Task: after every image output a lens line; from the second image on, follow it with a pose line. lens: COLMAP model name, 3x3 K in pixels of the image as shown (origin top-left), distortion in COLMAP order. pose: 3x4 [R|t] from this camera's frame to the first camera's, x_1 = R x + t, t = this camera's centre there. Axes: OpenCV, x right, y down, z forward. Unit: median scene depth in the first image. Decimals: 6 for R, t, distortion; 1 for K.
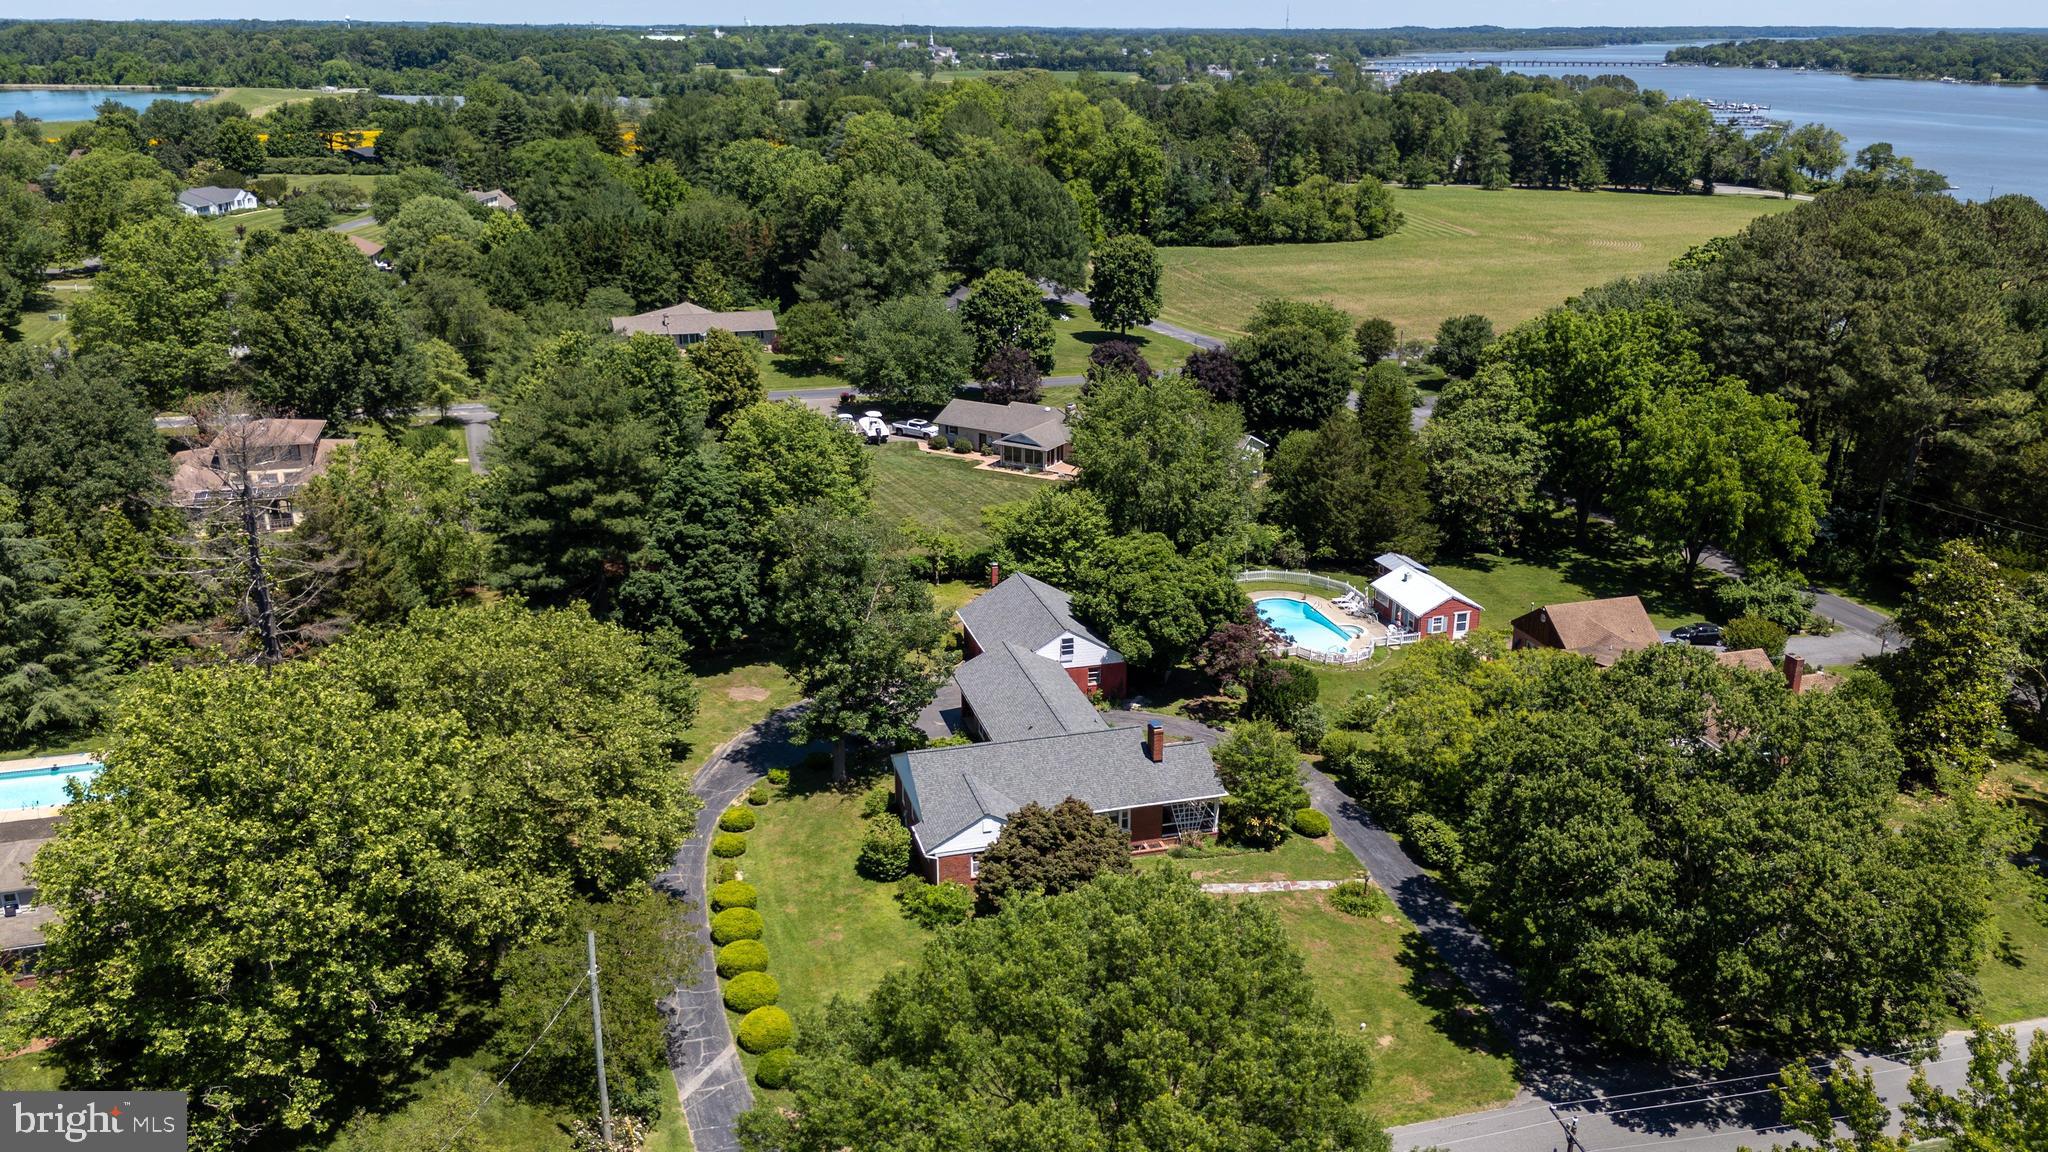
lens RADIAL K [[1570.6, 0, 1024.0], [0, 1570.6, 576.0], [0, 0, 1]] dist [0.068301, -0.082518]
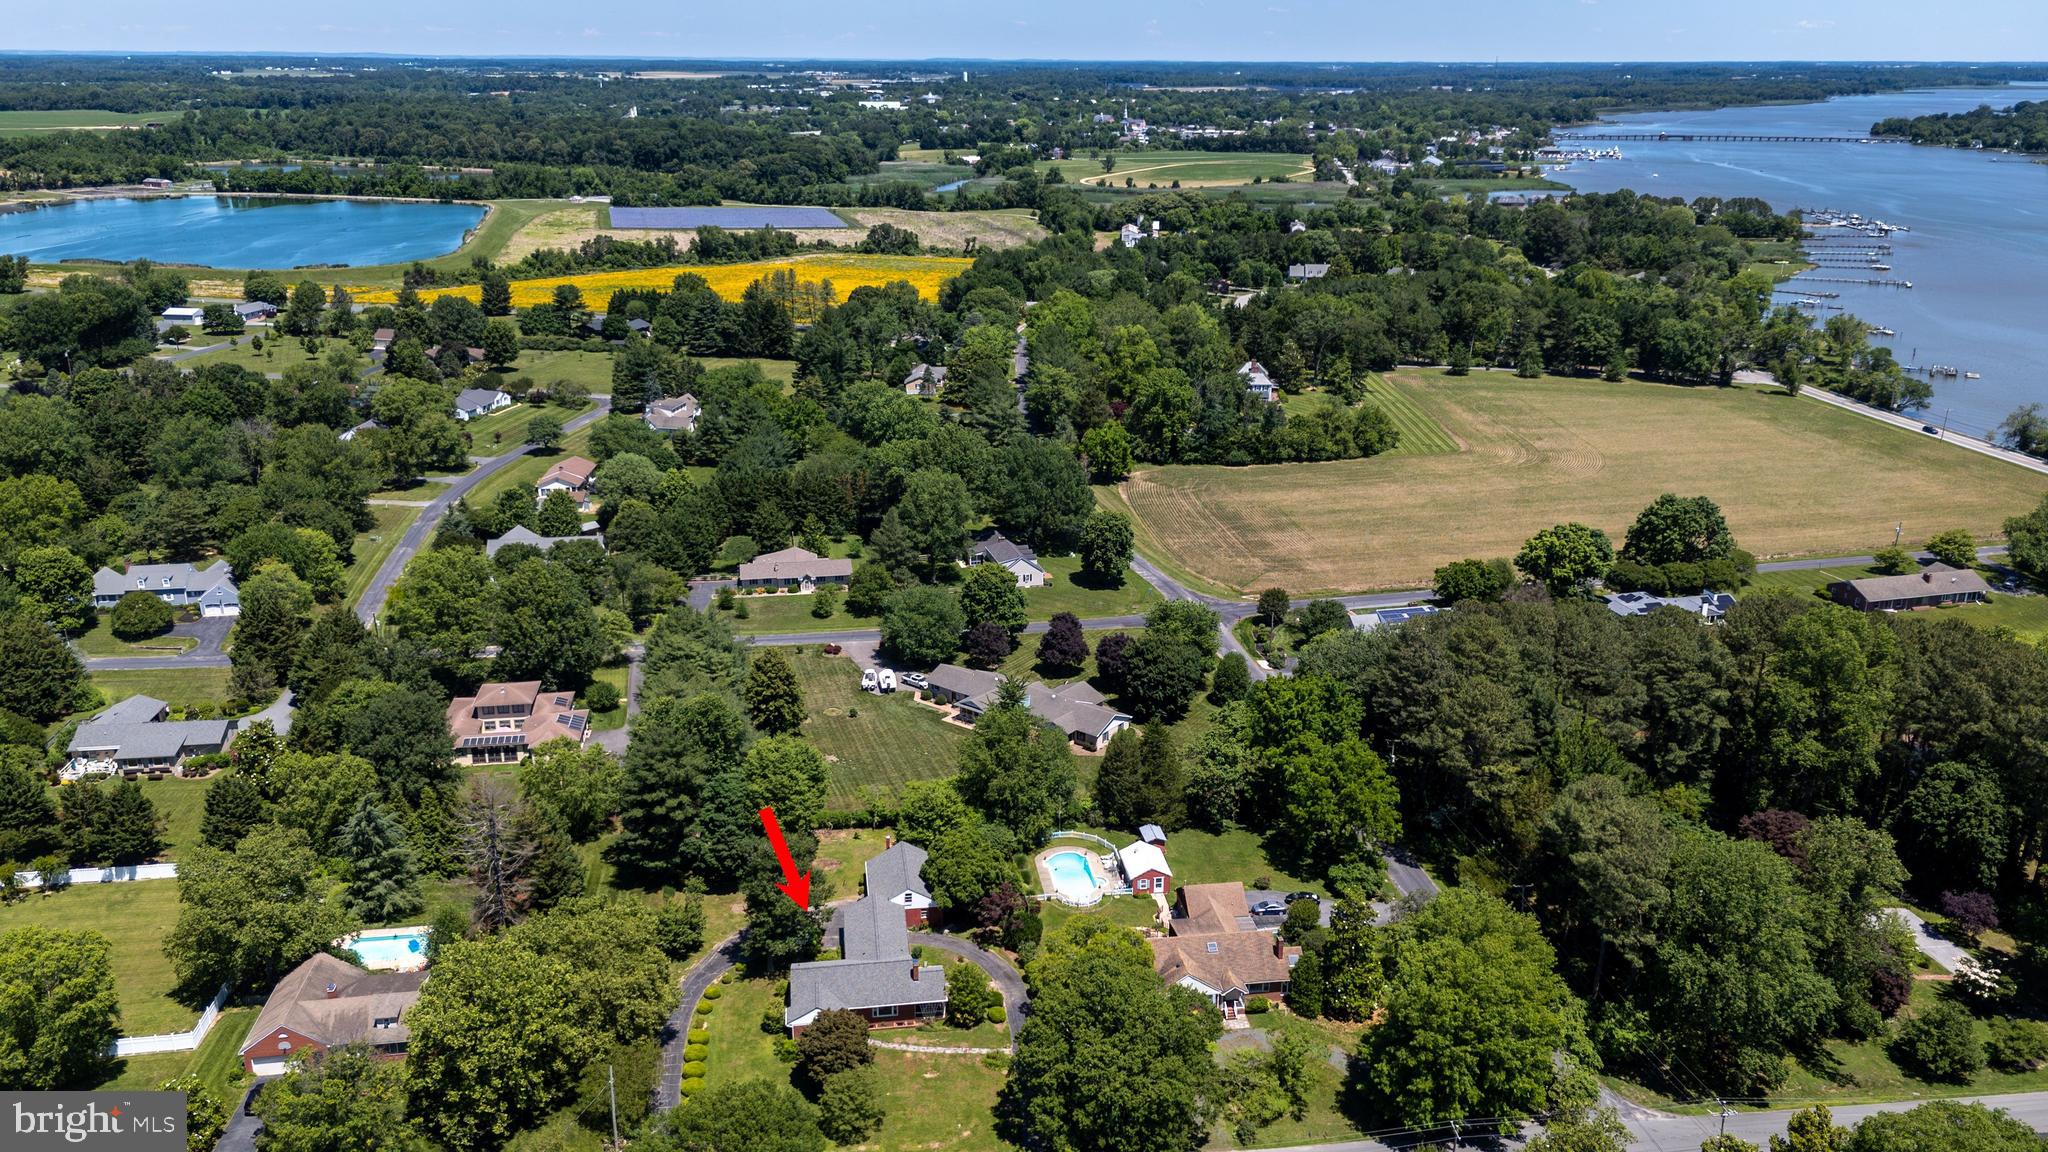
lens RADIAL K [[1592.3, 0, 1025.4], [0, 1592.3, 558.6], [0, 0, 1]] dist [0.072333, -0.088489]
pose [[0.990463, 0.040500, -0.131693, 0.308244], [-0.042951, 0.998952, -0.015823, -0.256772], [0.130914, 0.021328, 0.991164, -0.662438]]
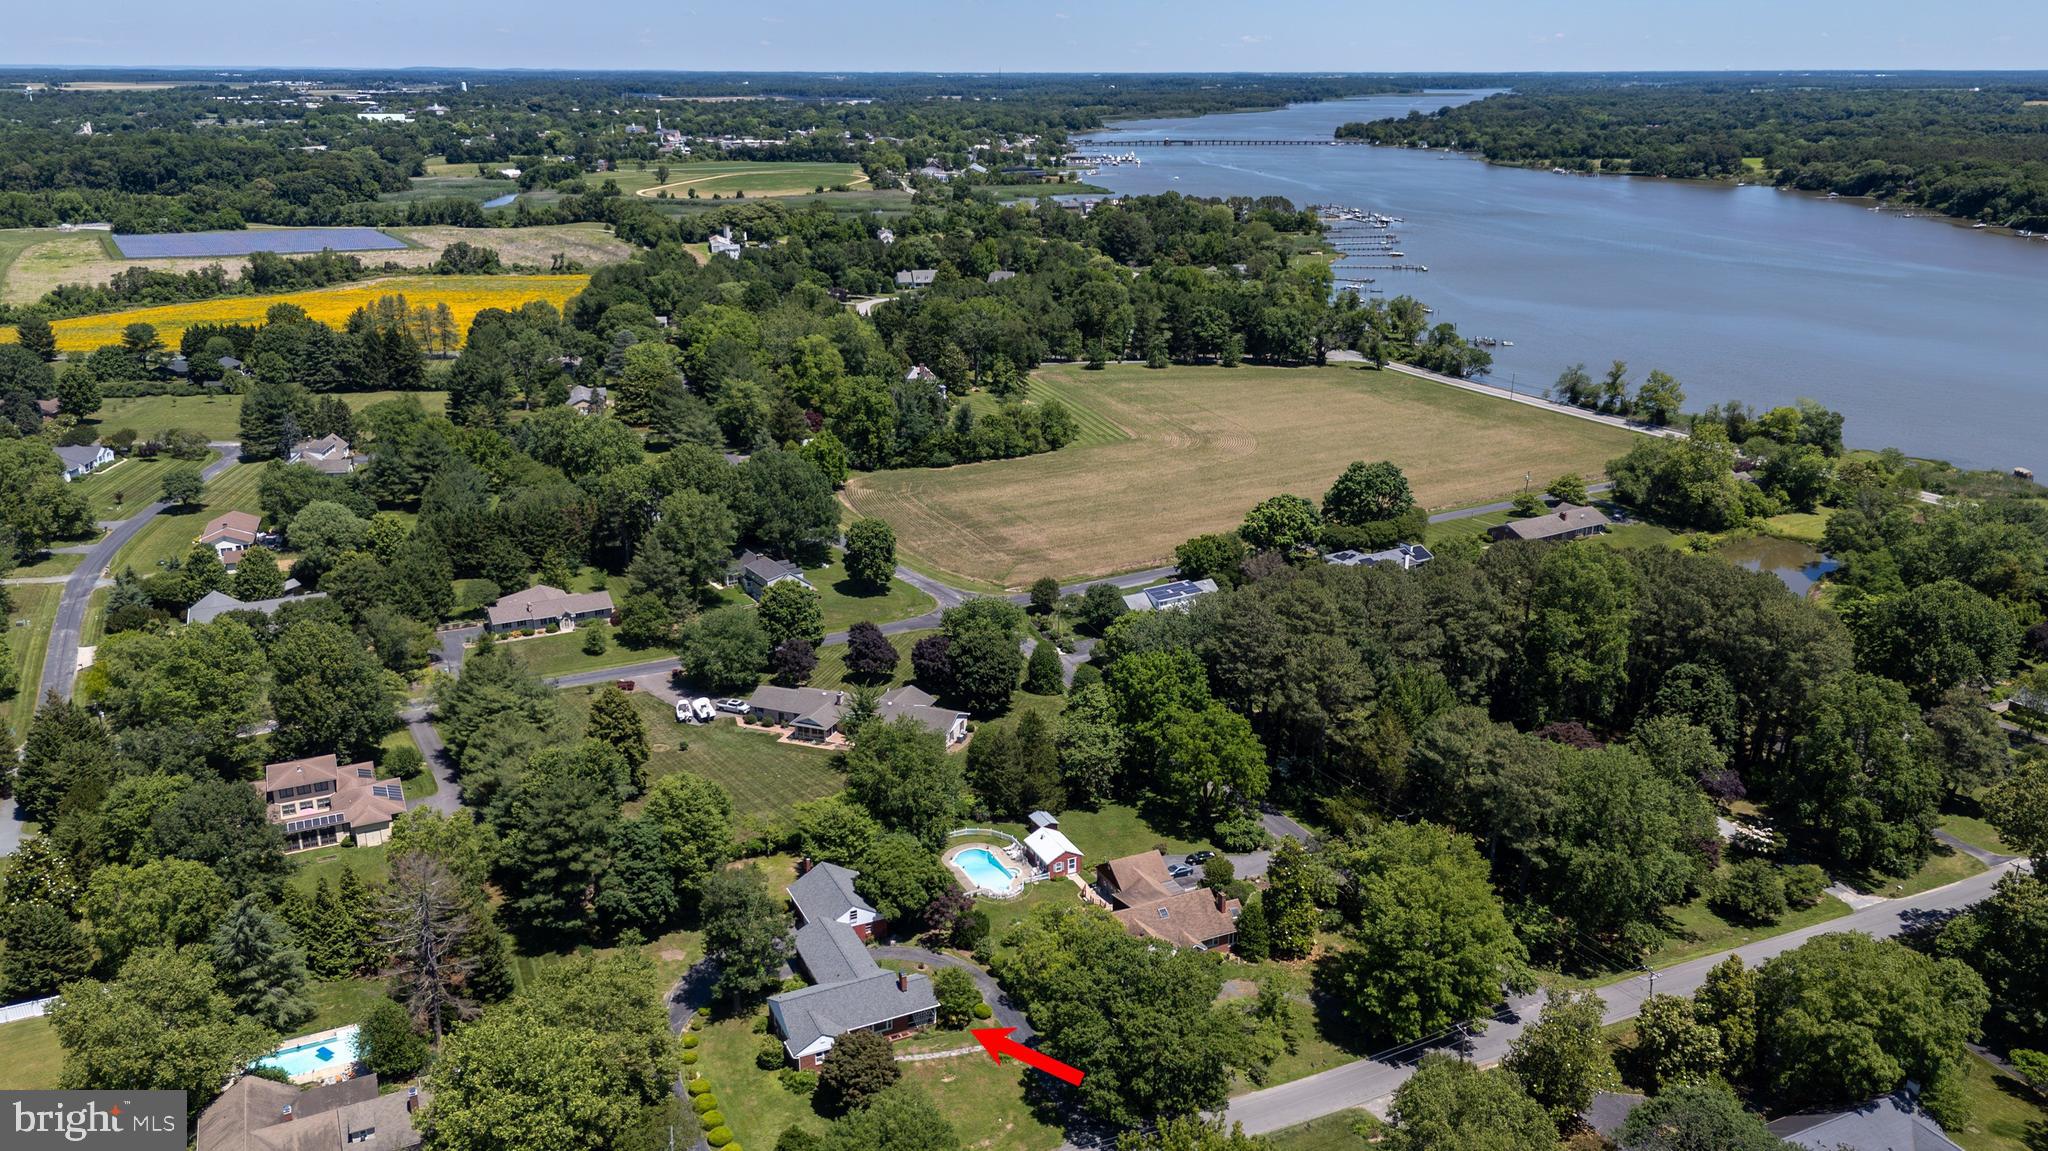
lens RADIAL K [[1572.2, 0, 1030.9], [0, 1572.2, 583.0], [0, 0, 1]] dist [0.075005, -0.087656]
pose [[0.985372, -0.056437, 0.160801, -0.033475], [0.057514, 0.998343, -0.002051, -0.255329], [-0.160419, 0.011270, 0.986985, -0.672572]]
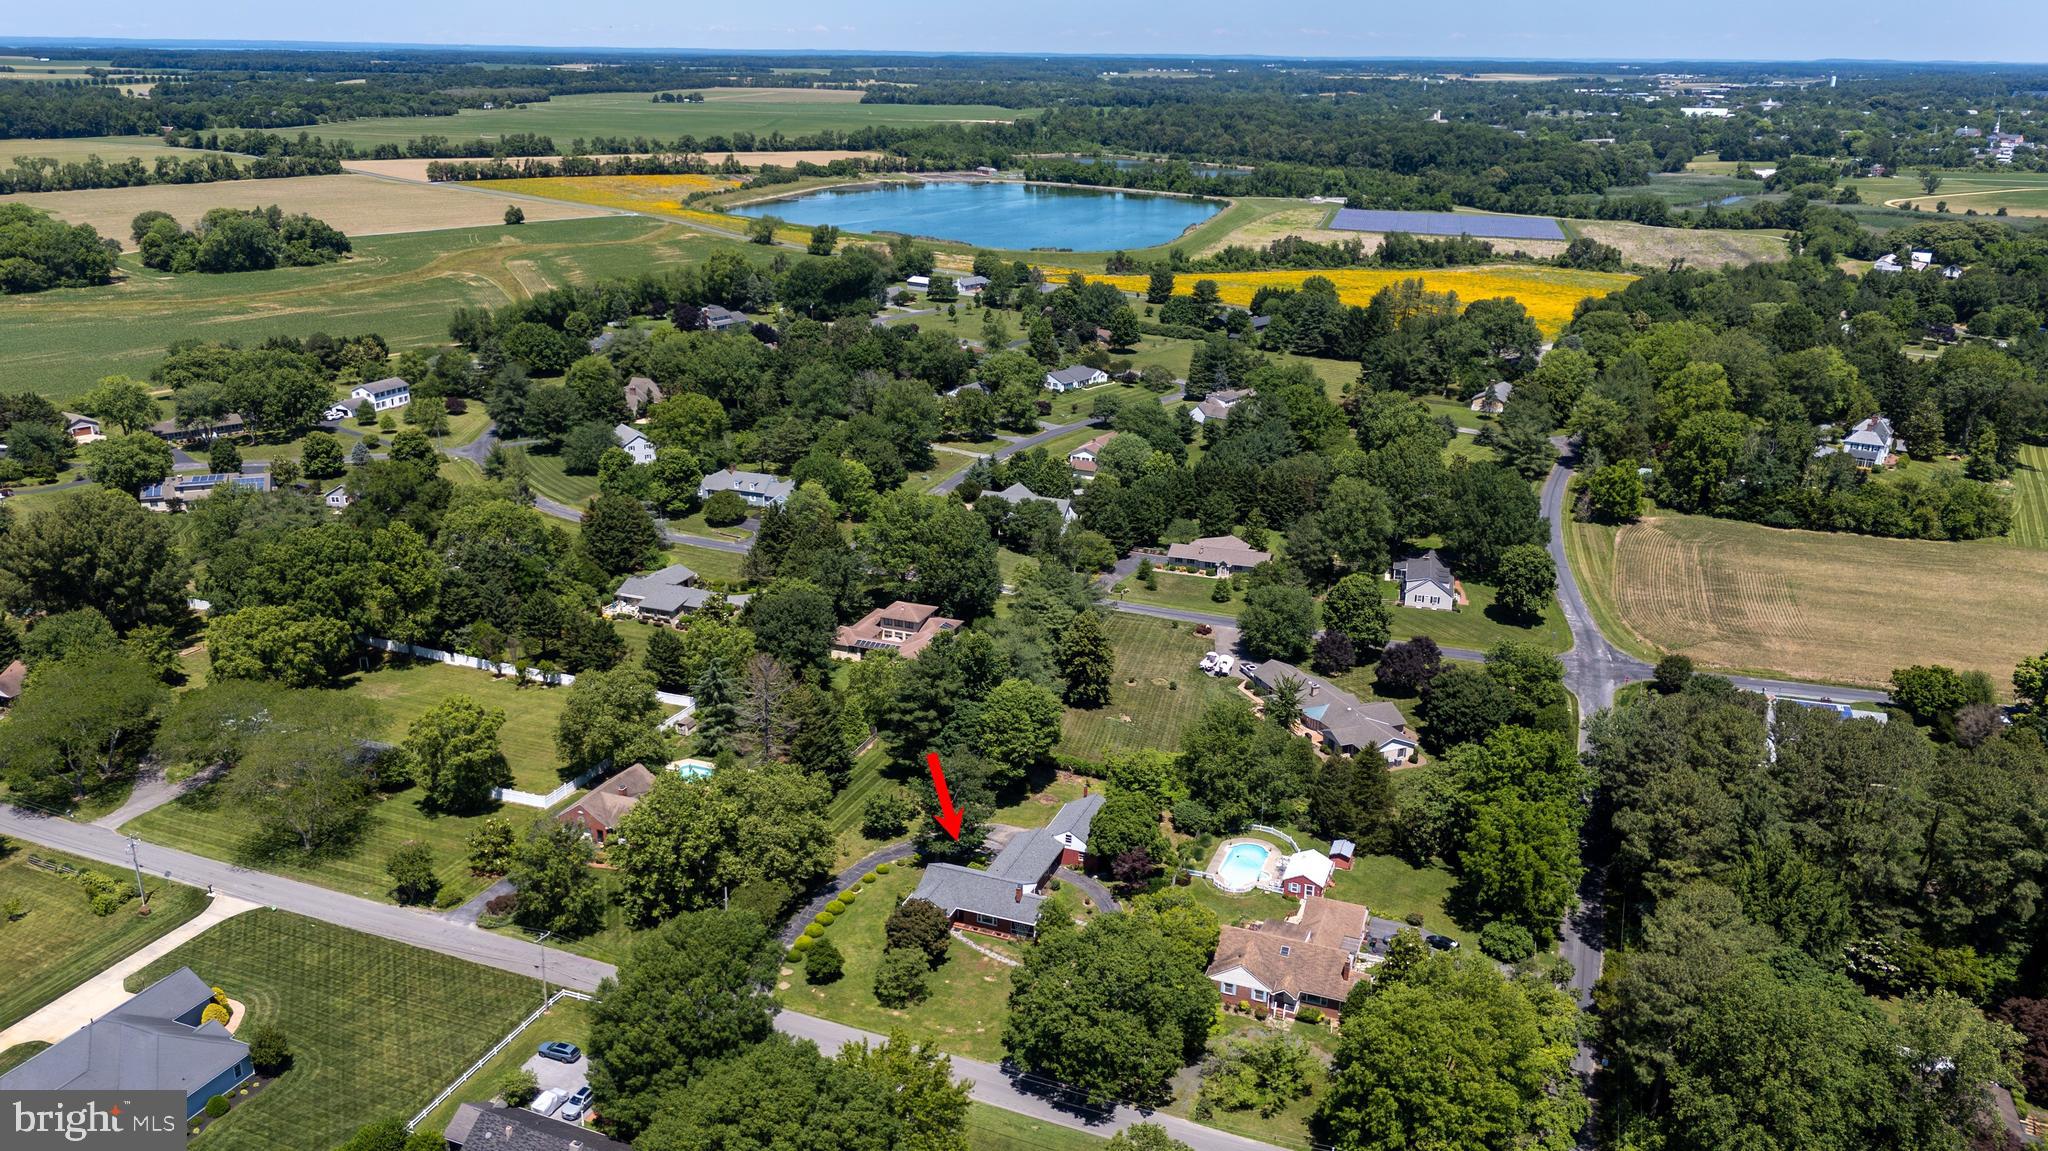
lens RADIAL K [[1555.4, 0, 1010.6], [0, 1555.4, 575.6], [0, 0, 1]] dist [0.082926, -0.100837]
pose [[0.787624, 0.199417, -0.582993, 0.860645], [-0.201406, 0.977526, 0.062271, -0.320053], [0.582309, 0.068372, 0.810087, -0.580615]]
